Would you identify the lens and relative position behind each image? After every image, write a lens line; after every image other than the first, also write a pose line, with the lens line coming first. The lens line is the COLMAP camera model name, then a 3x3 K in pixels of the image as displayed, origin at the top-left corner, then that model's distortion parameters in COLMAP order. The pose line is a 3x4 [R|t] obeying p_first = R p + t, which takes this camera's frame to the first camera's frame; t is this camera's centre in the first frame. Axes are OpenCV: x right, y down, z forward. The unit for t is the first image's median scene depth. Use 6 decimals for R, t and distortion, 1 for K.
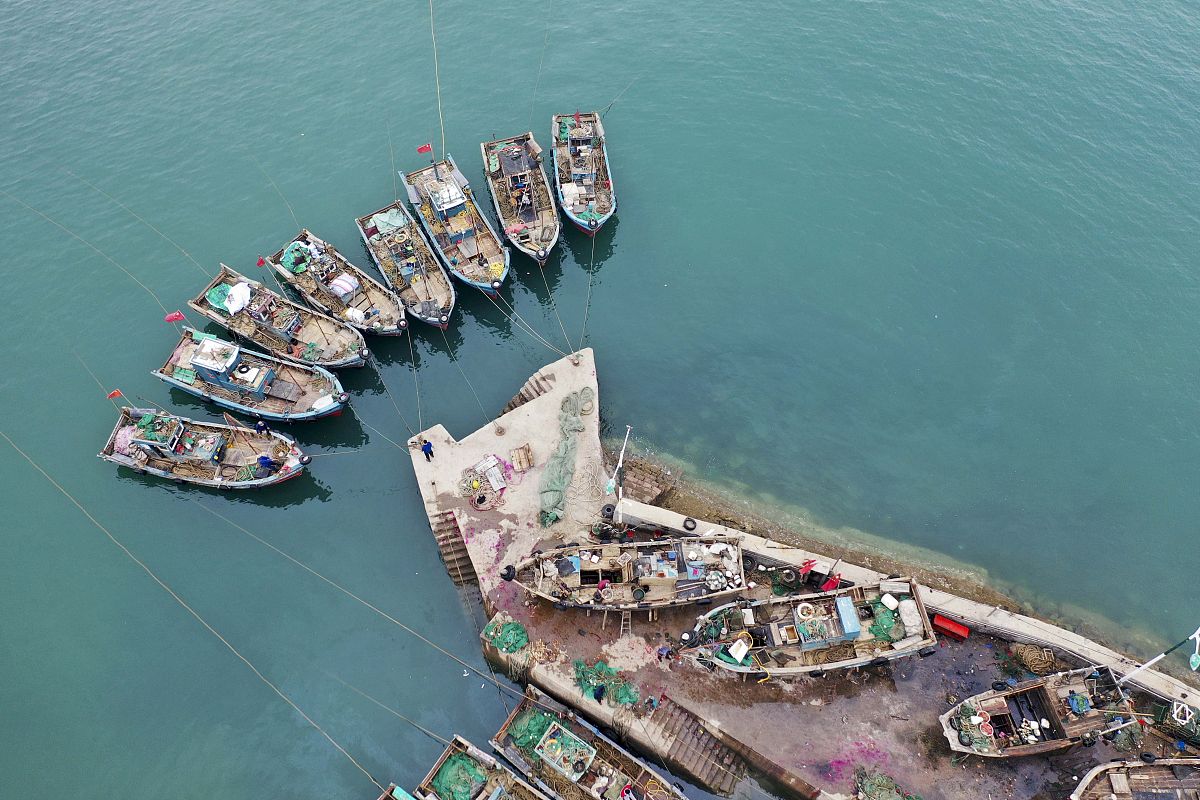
lens RADIAL K [[945.0, 0, 600.0], [0, 945.0, 400.0], [0, 0, 1]] dist [-0.000654, -0.001053]
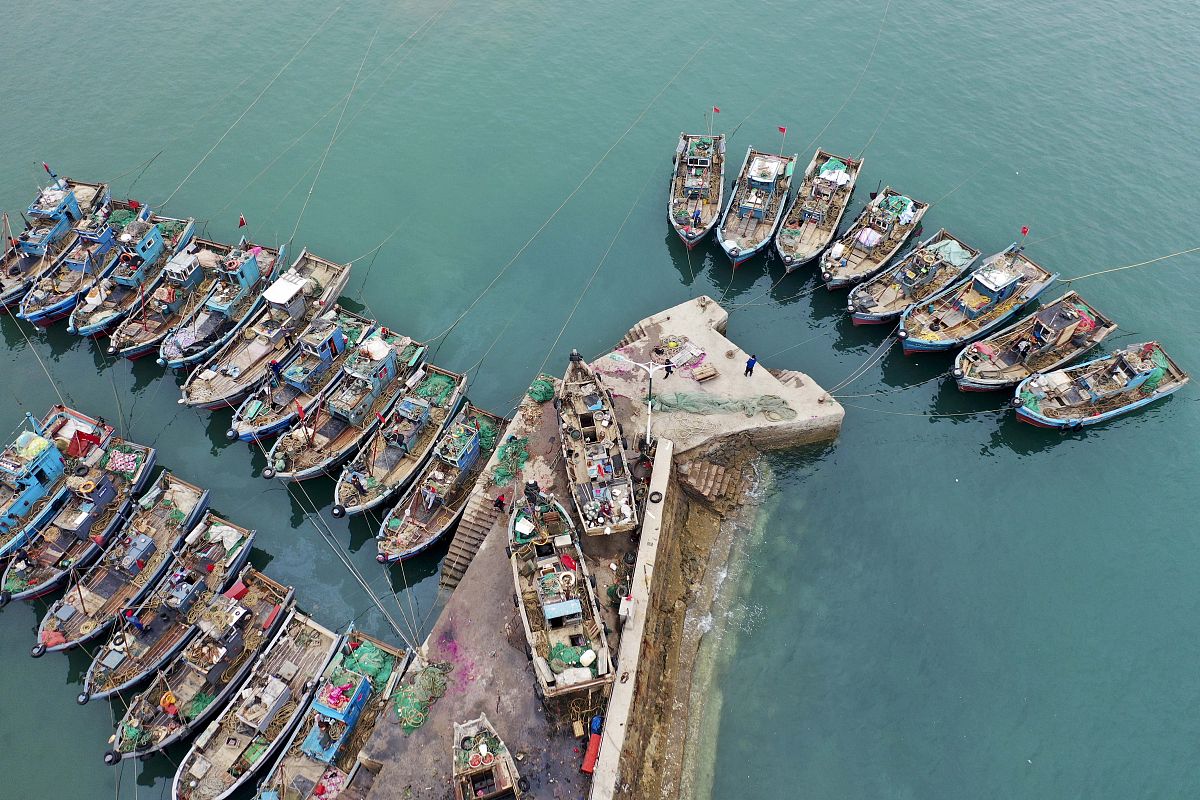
lens RADIAL K [[940.0, 0, 600.0], [0, 940.0, 400.0], [0, 0, 1]] dist [0.005454, 0.002245]
pose [[0.134642, 0.809489, -0.571489, 0.553088], [-0.830890, 0.406476, 0.379999, -0.240166], [0.539902, 0.423681, 0.727325, 0.144071]]
